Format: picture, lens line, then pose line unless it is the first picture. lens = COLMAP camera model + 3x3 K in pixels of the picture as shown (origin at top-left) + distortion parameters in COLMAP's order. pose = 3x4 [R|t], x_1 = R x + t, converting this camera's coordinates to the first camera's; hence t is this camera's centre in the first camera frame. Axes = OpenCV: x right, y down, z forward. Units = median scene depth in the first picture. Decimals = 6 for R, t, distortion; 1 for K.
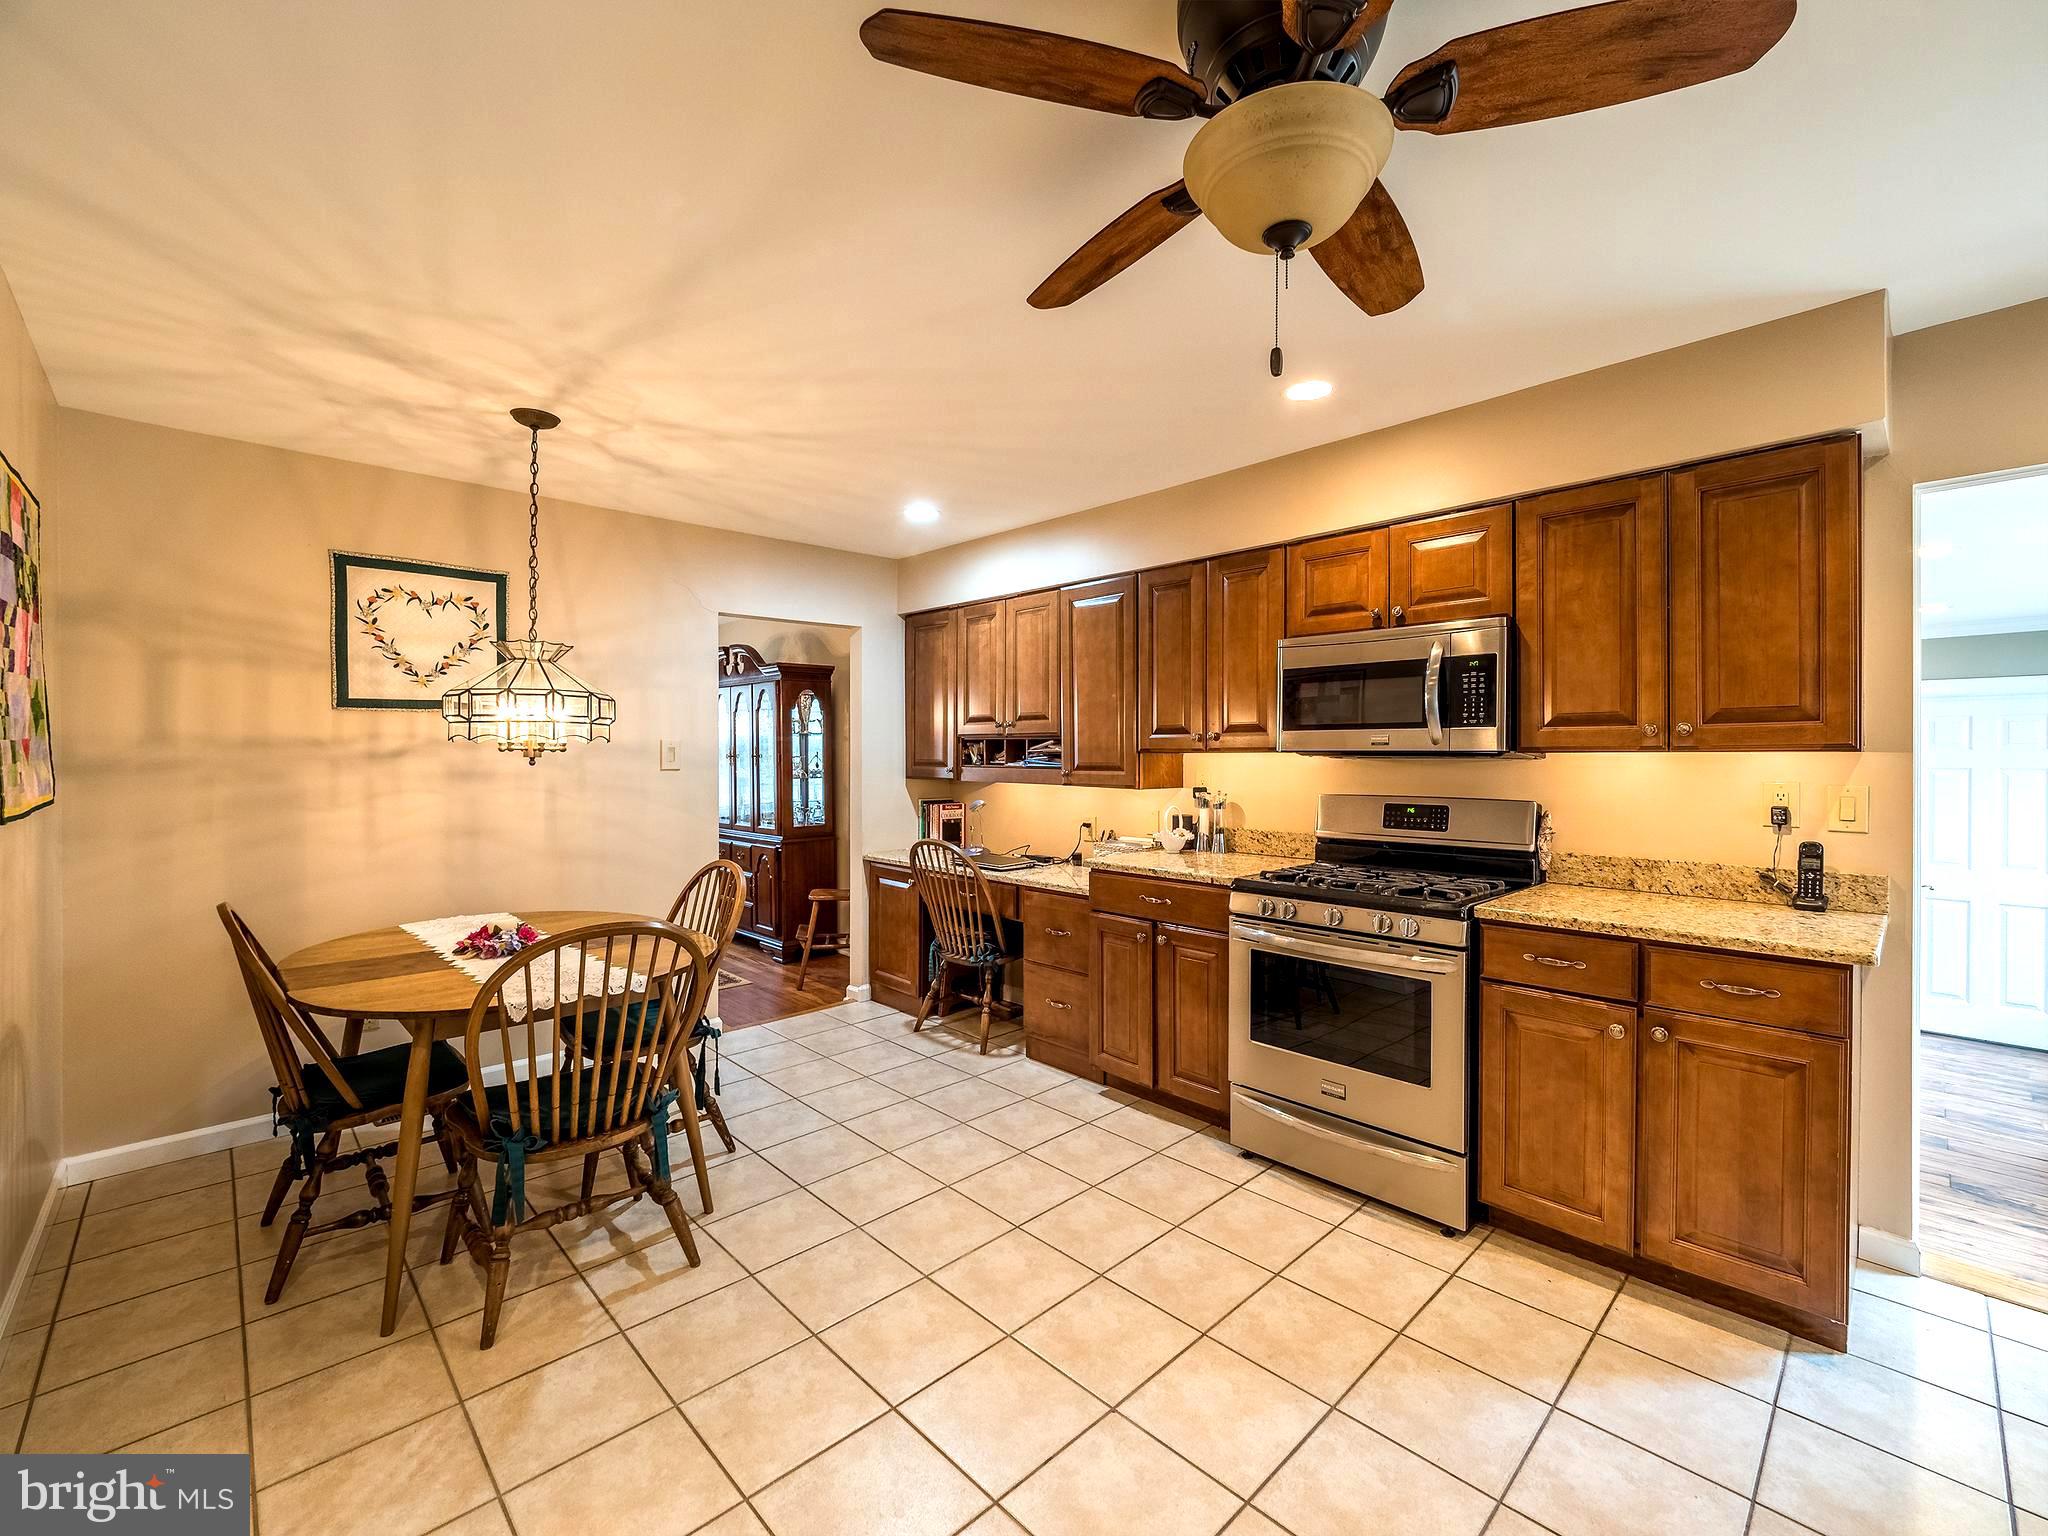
lens RADIAL K [[875.4, 0, 1046.9], [0, 875.4, 773.2], [0, 0, 1]] dist [-0.001925, -0.000662]
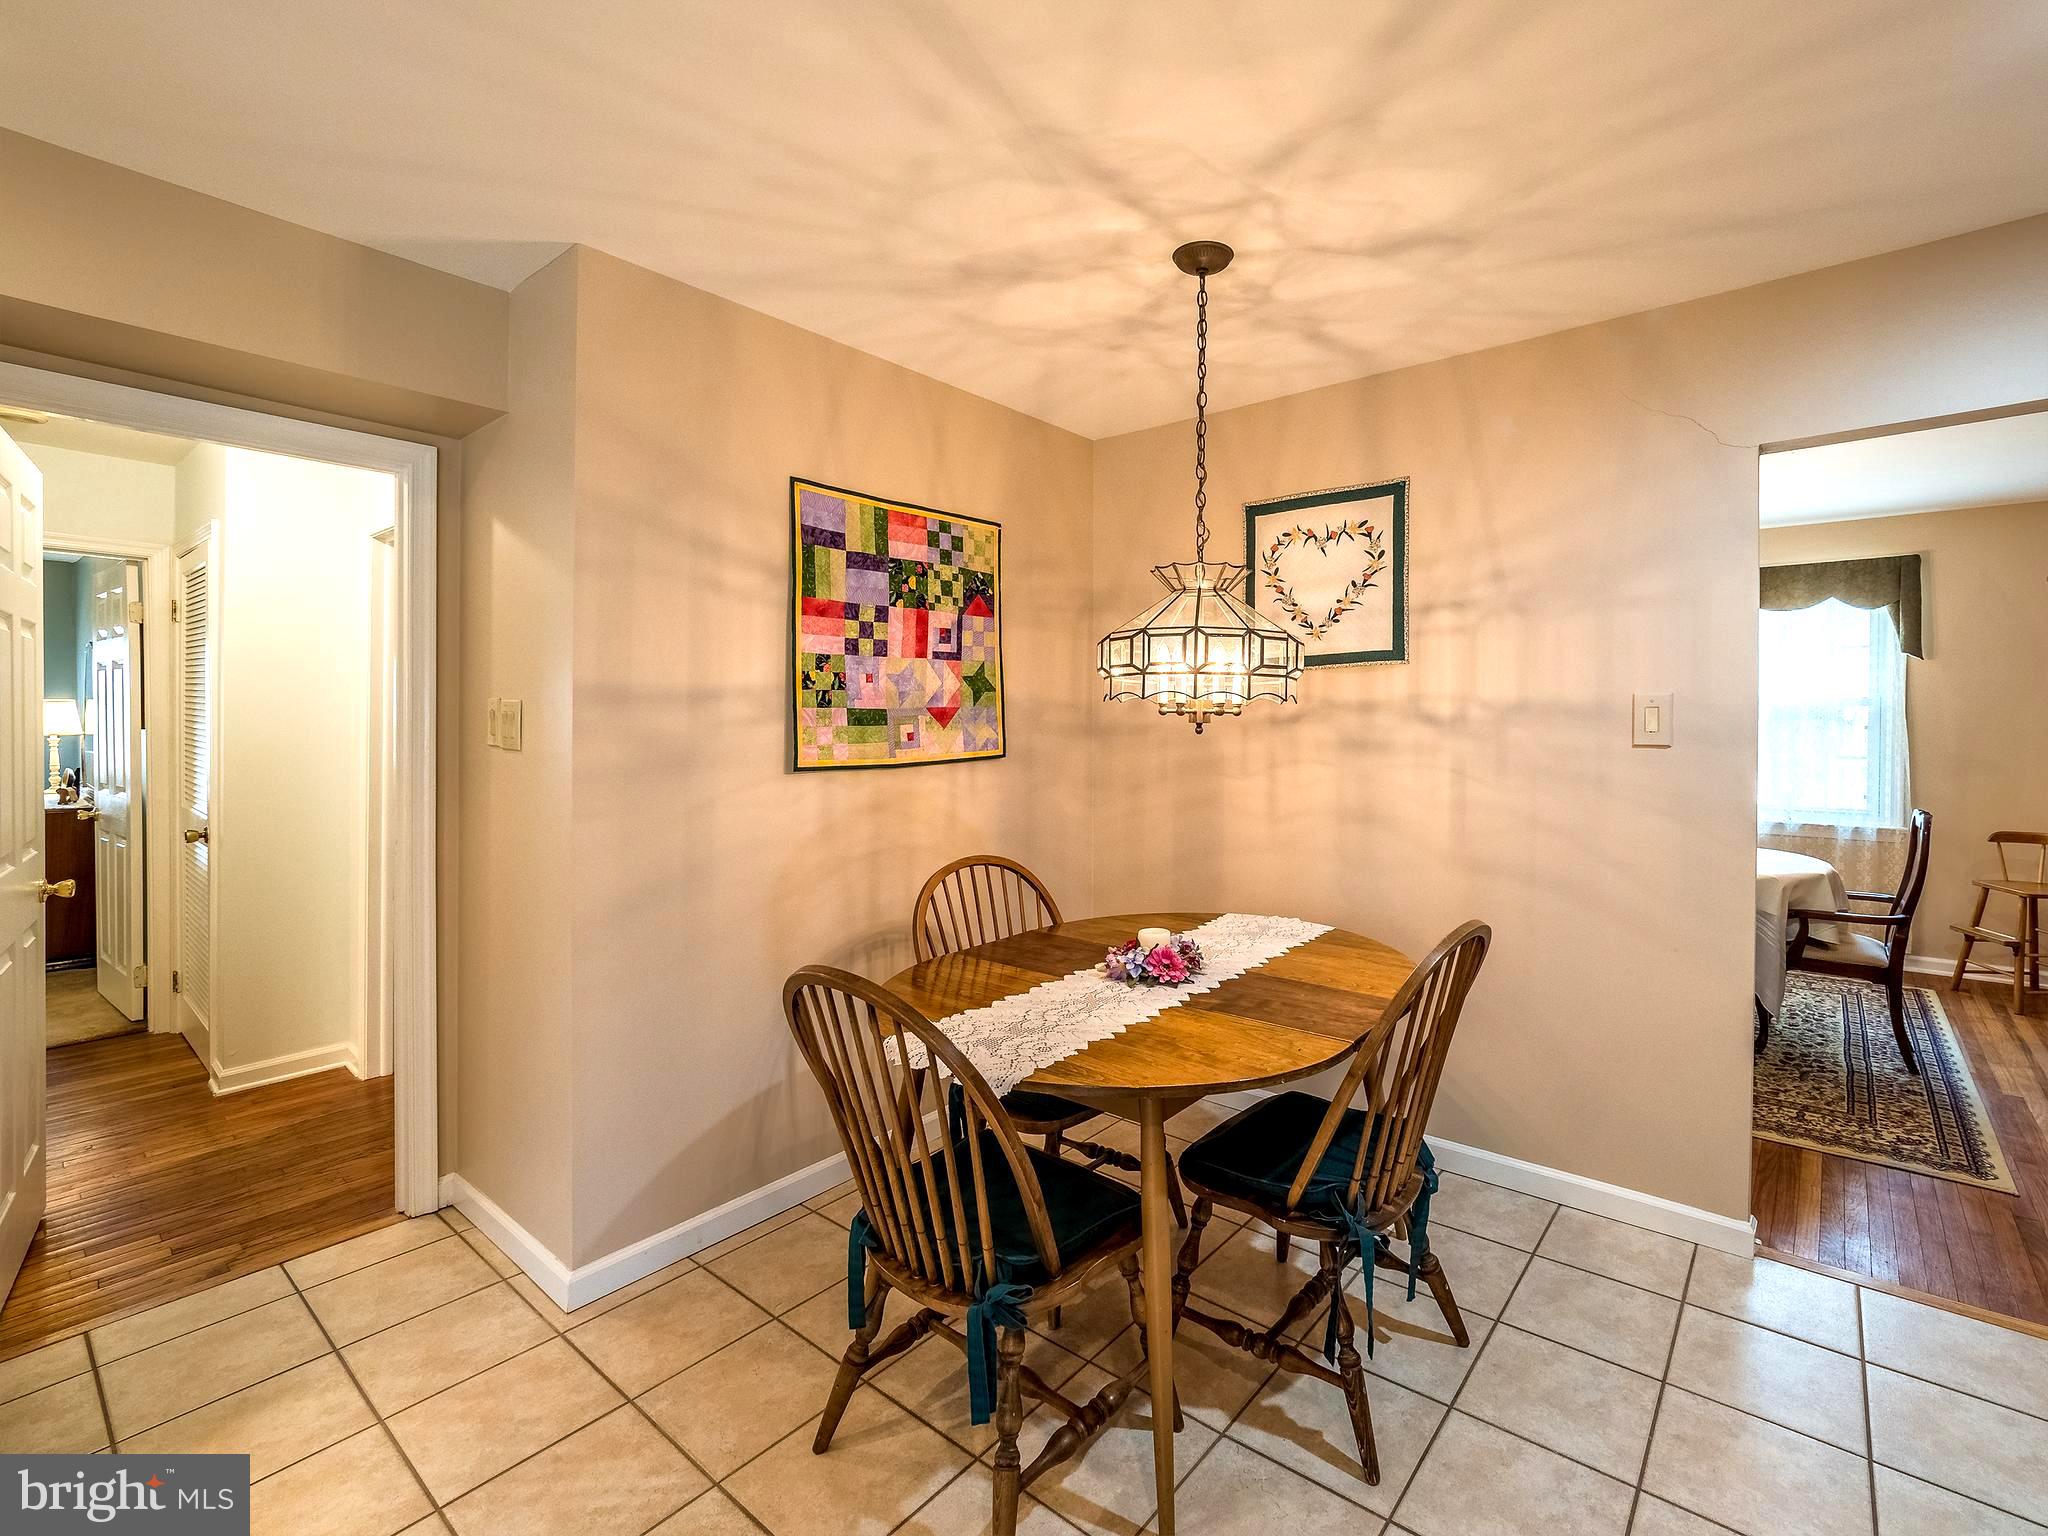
lens RADIAL K [[907.4, 0, 1032.5], [0, 907.4, 738.8], [0, 0, 1]] dist [-0.001134, -0.000370]
pose [[0.134346, 0.021064, -0.990711, 0.128052], [-0.022300, 0.999585, 0.018229, -0.013131], [0.990684, 0.019643, 0.134760, 0.633945]]
